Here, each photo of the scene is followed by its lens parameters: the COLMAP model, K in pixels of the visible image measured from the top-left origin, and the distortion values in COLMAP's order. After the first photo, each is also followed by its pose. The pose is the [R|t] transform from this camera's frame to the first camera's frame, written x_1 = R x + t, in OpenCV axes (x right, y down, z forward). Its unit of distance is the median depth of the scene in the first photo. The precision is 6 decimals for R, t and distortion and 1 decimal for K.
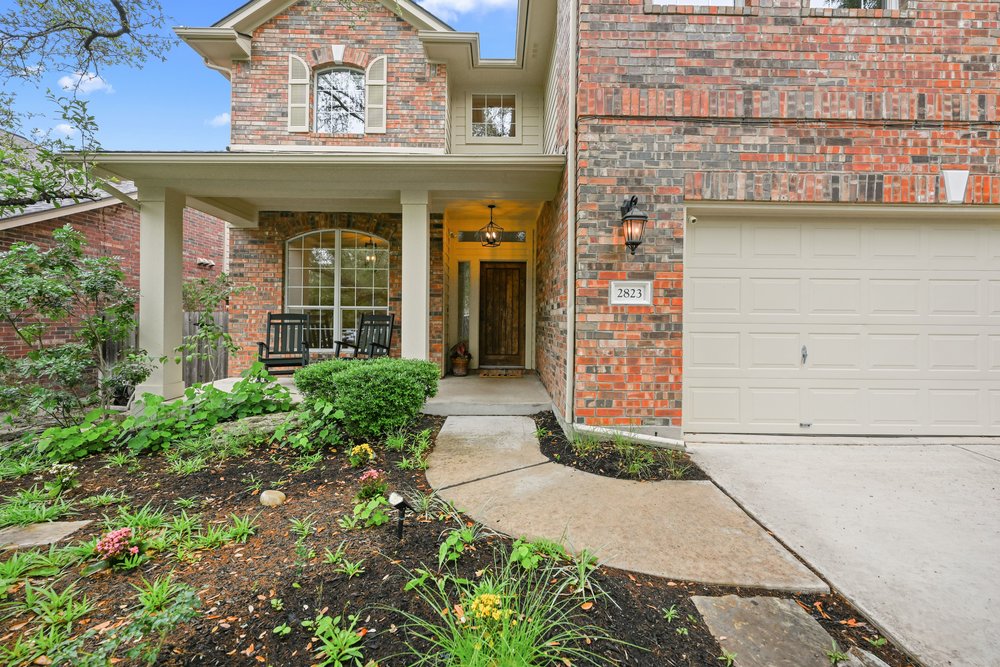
lens RADIAL K [[403.7, 0, 499.0], [0, 403.7, 322.5], [0, 0, 1]] dist [-0.001165, 0.000359]
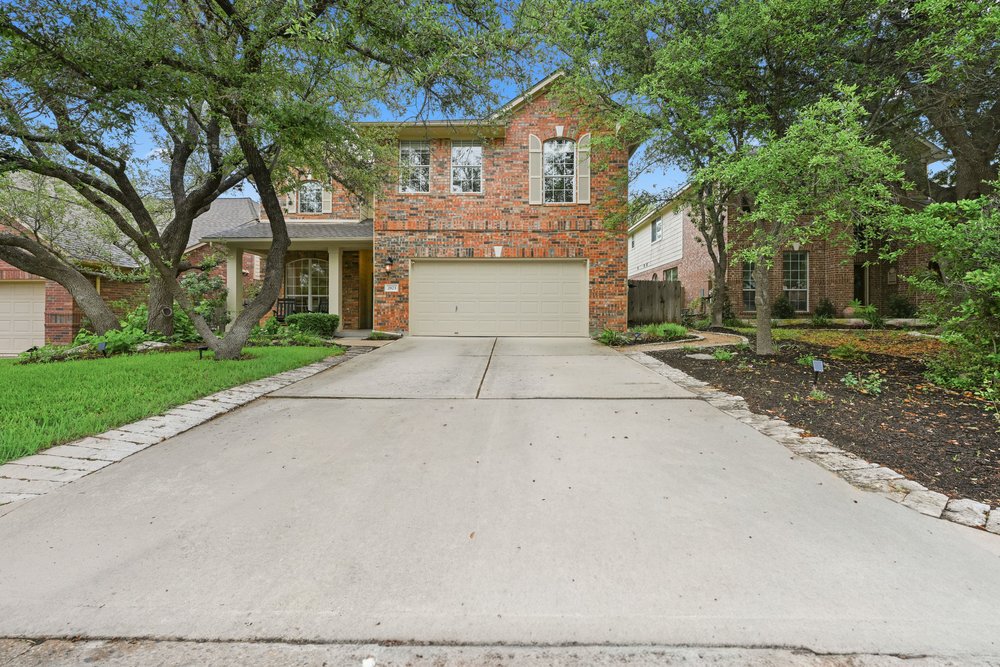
lens RADIAL K [[403.7, 0, 499.0], [0, 403.7, 322.5], [0, 0, 1]] dist [-0.001165, 0.000359]
pose [[0.999331, -0.004032, -0.036359, 1.246826], [0.004419, 0.999934, 0.010572, 0.160151], [0.036314, -0.010725, 0.999283, -2.021895]]
